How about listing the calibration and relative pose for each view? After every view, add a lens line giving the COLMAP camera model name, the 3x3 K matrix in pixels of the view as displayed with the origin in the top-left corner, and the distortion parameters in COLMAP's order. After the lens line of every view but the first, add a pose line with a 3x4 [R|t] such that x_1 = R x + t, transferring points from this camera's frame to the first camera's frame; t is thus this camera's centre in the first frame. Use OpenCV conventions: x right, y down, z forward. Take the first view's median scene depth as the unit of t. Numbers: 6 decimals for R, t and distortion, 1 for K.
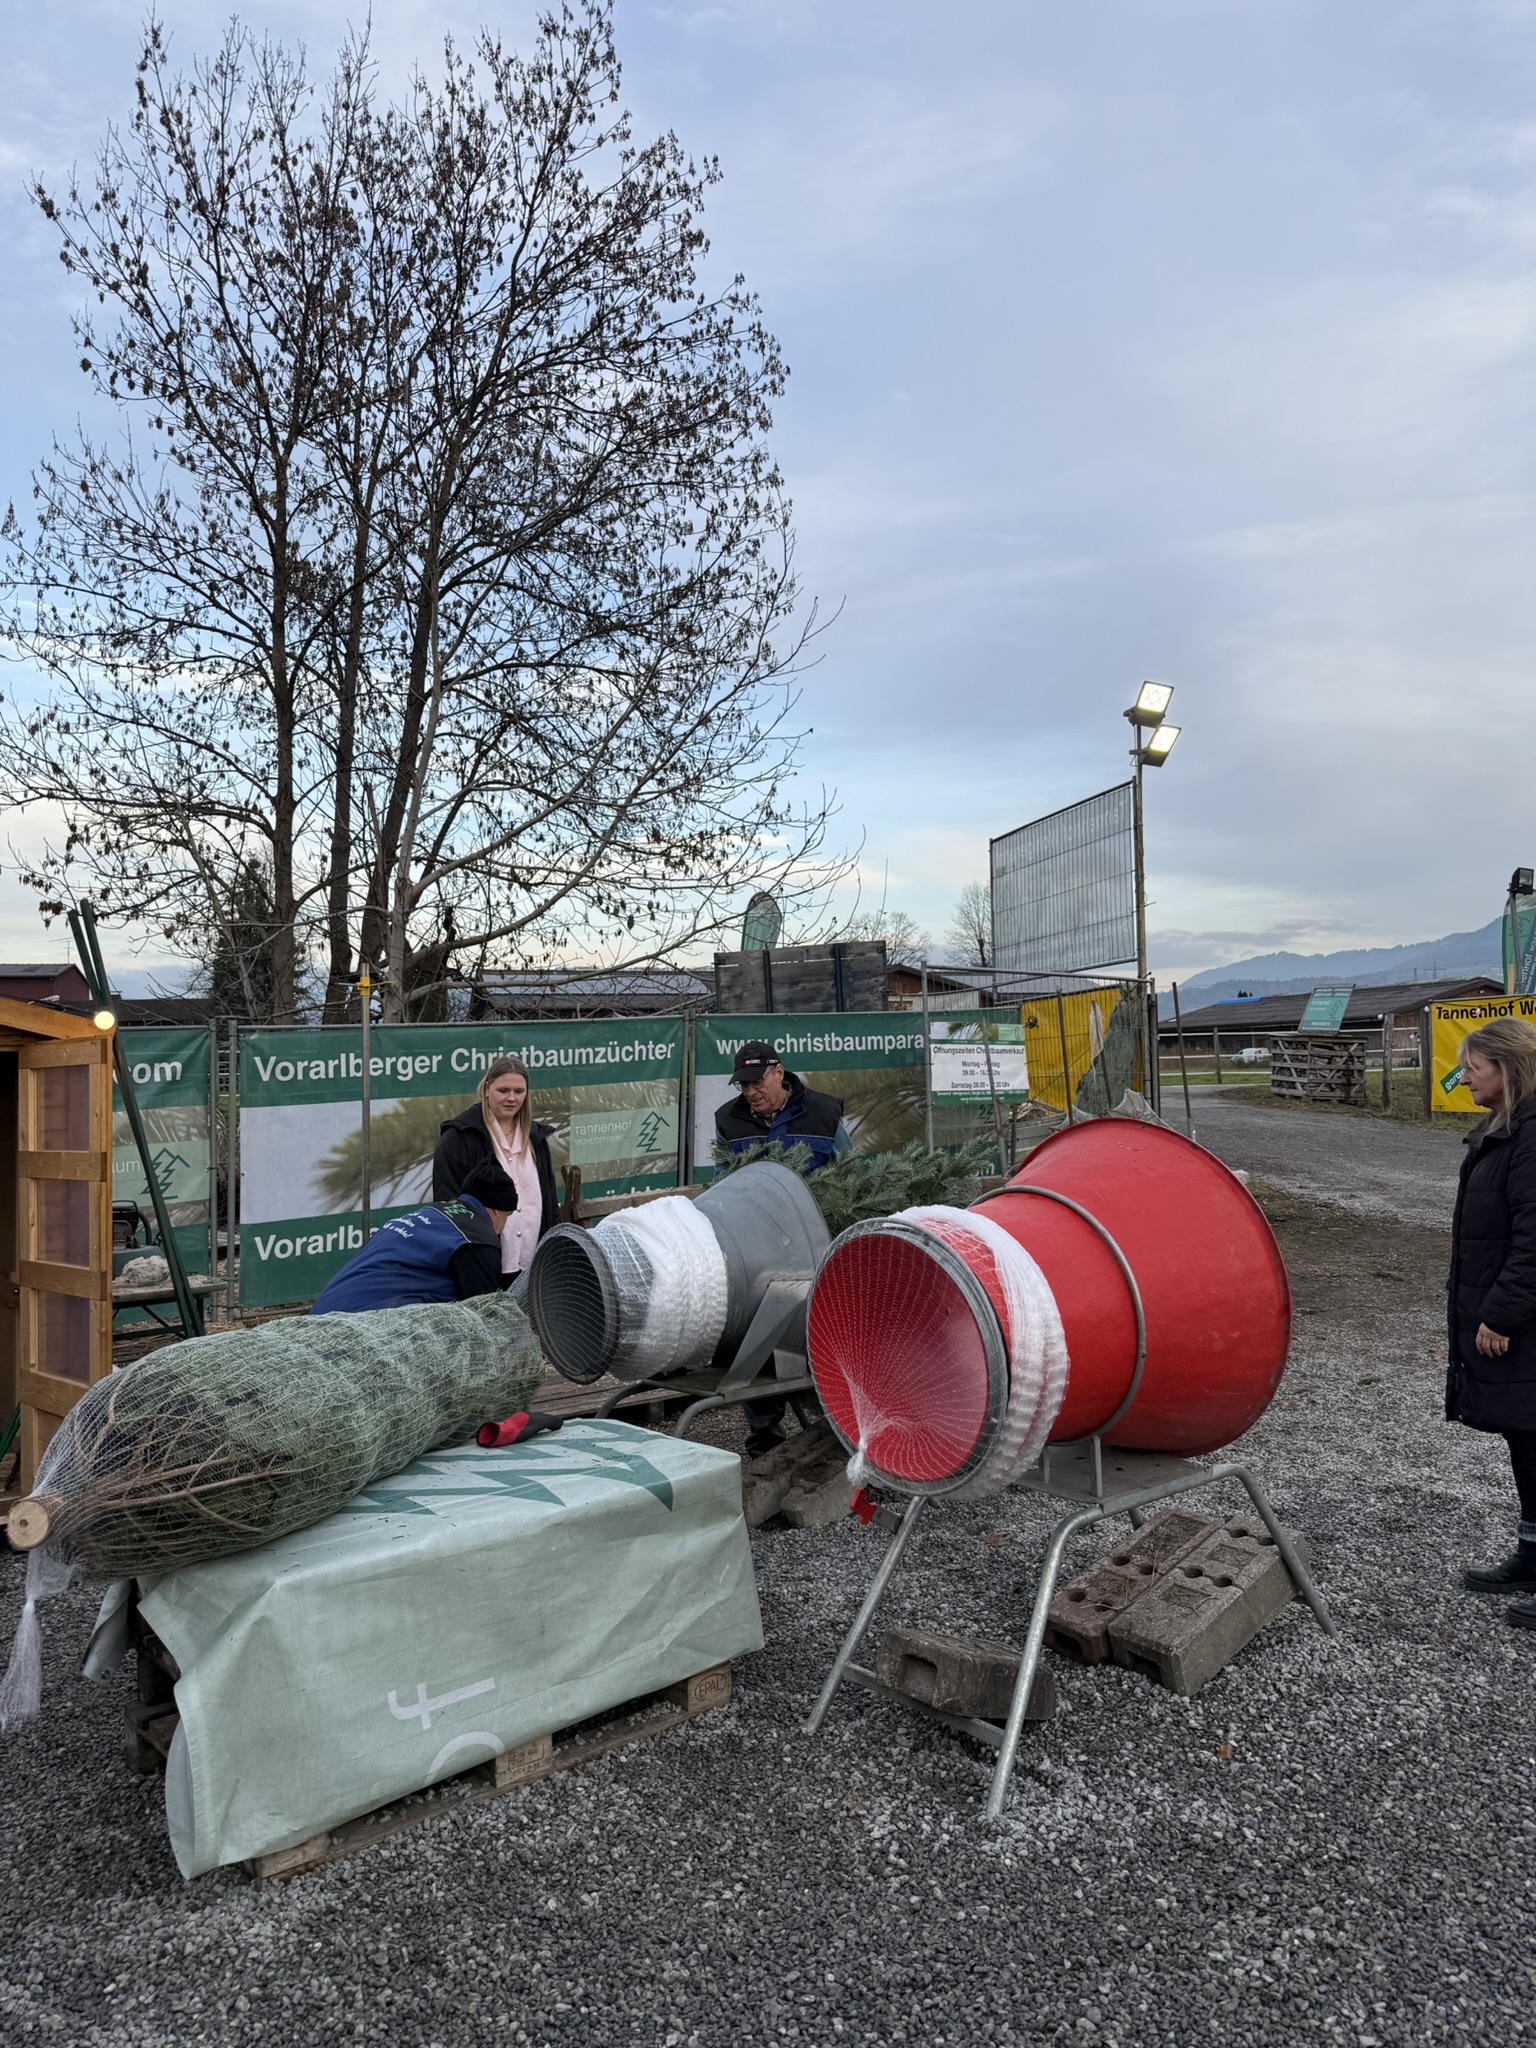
lens RADIAL K [[1428.3, 0, 768.0], [0, 1428.3, 1024.0], [0, 0, 1]] dist [0.061865, -0.050781]
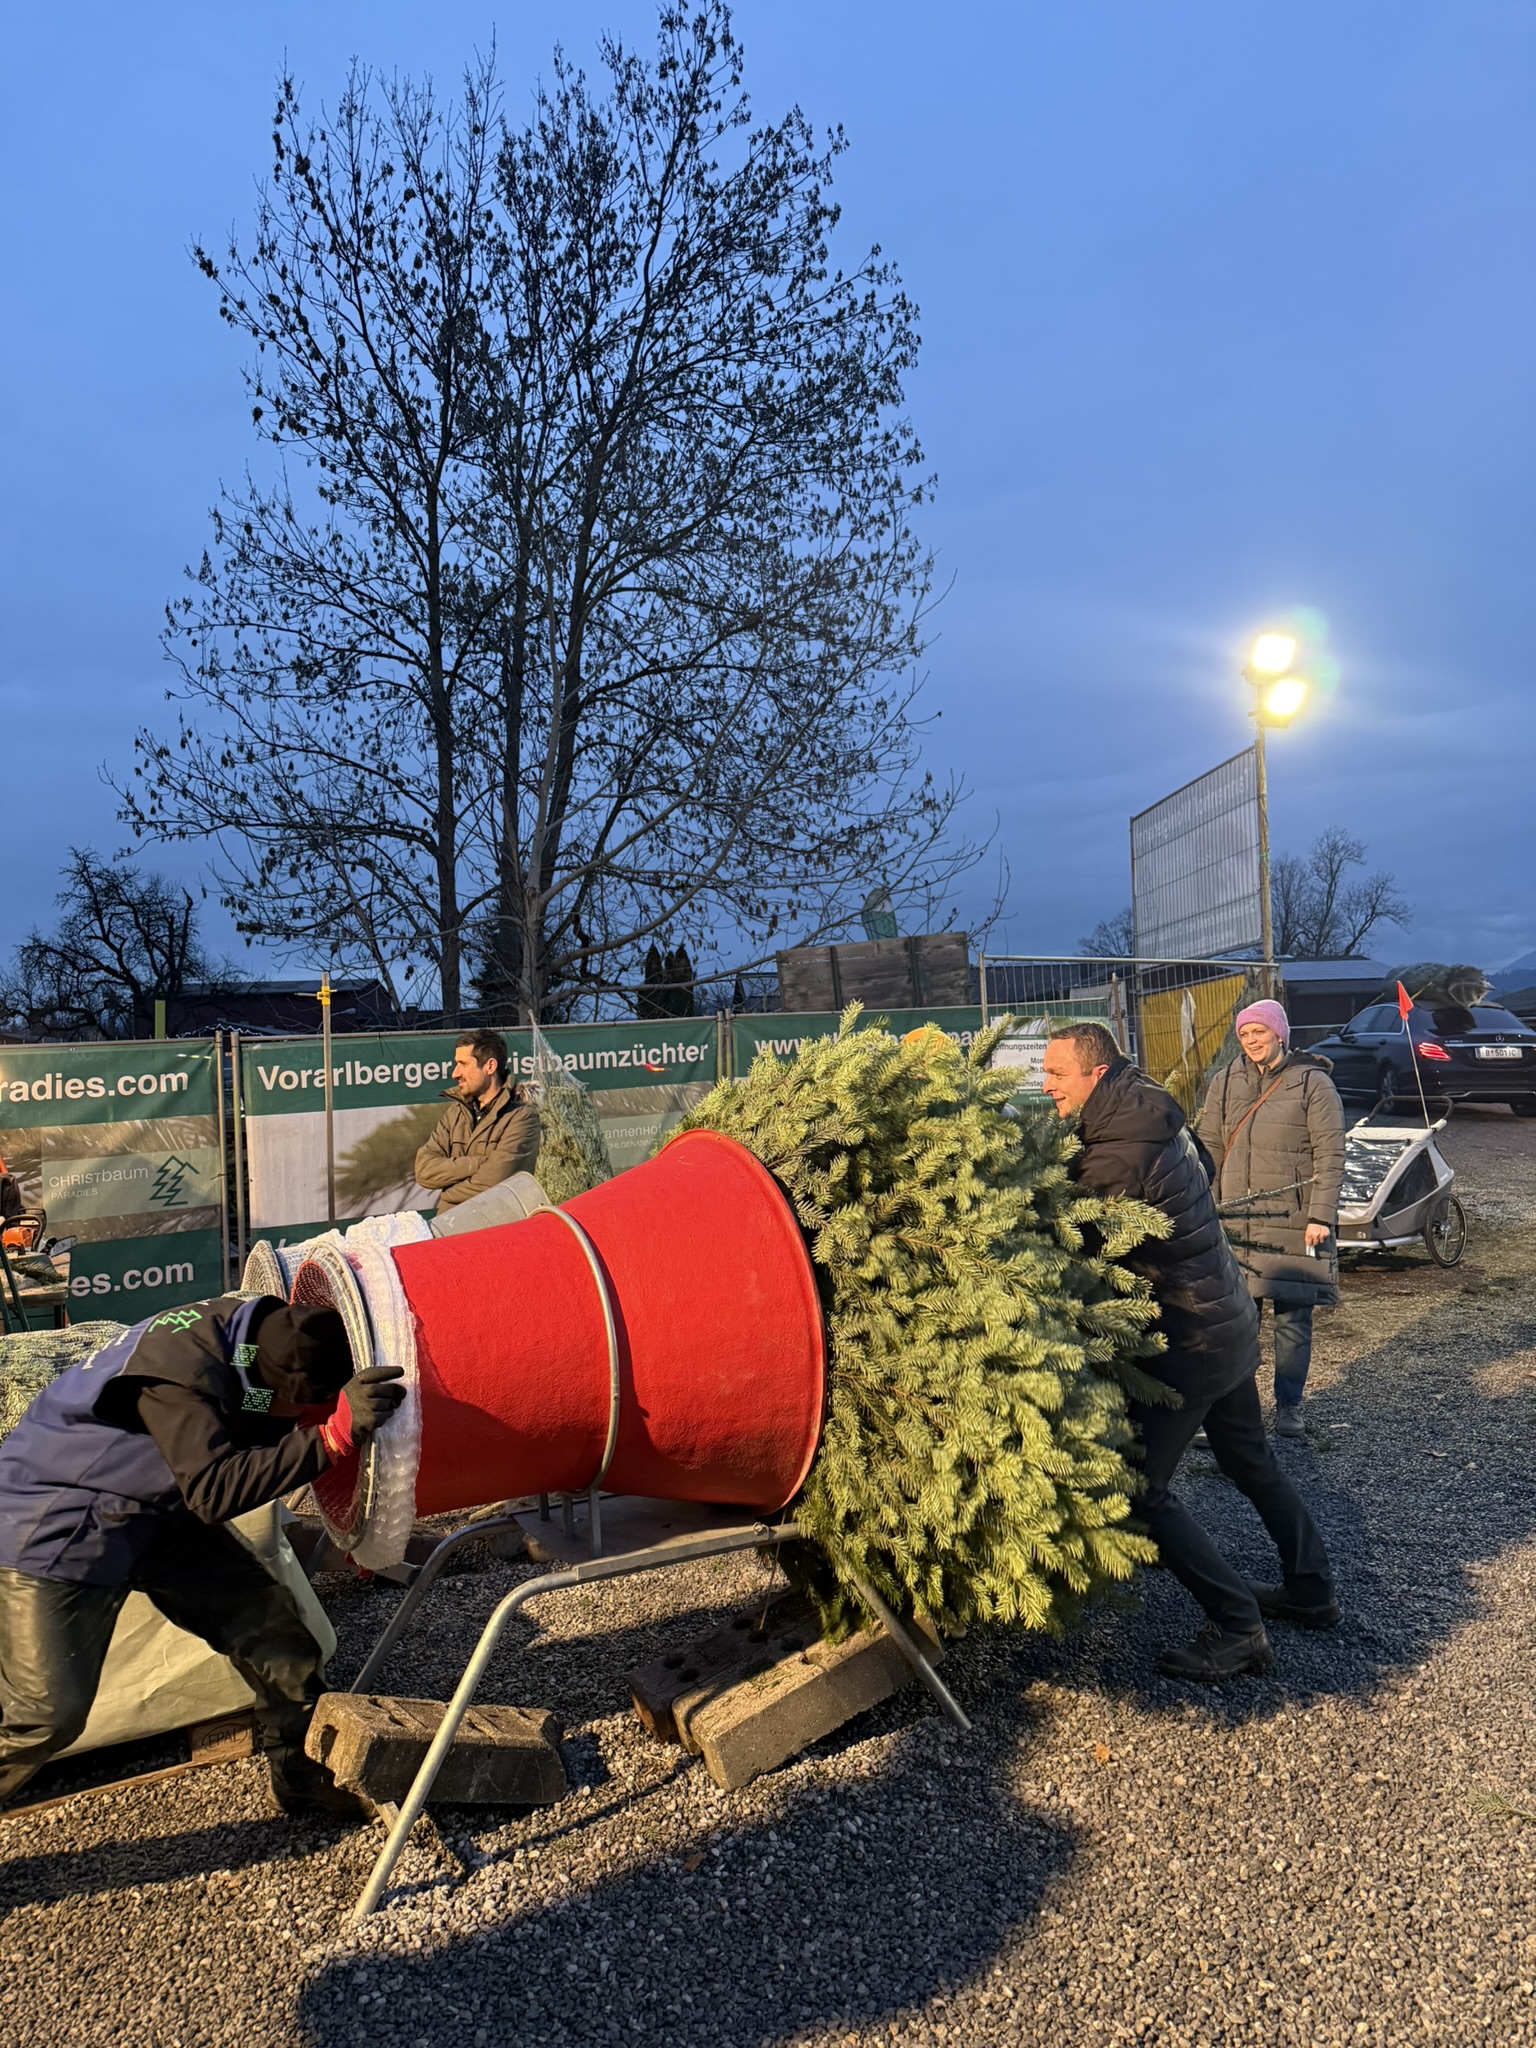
lens RADIAL K [[1436.3, 0, 768.0], [0, 1436.3, 1024.0], [0, 0, 1]] dist [0.100832, -0.093246]
pose [[0.979123, -0.021790, -0.202098, 0.102693], [0.021904, 0.999759, -0.001677, 0.001067], [0.202086, -0.002785, 0.979364, 0.027862]]
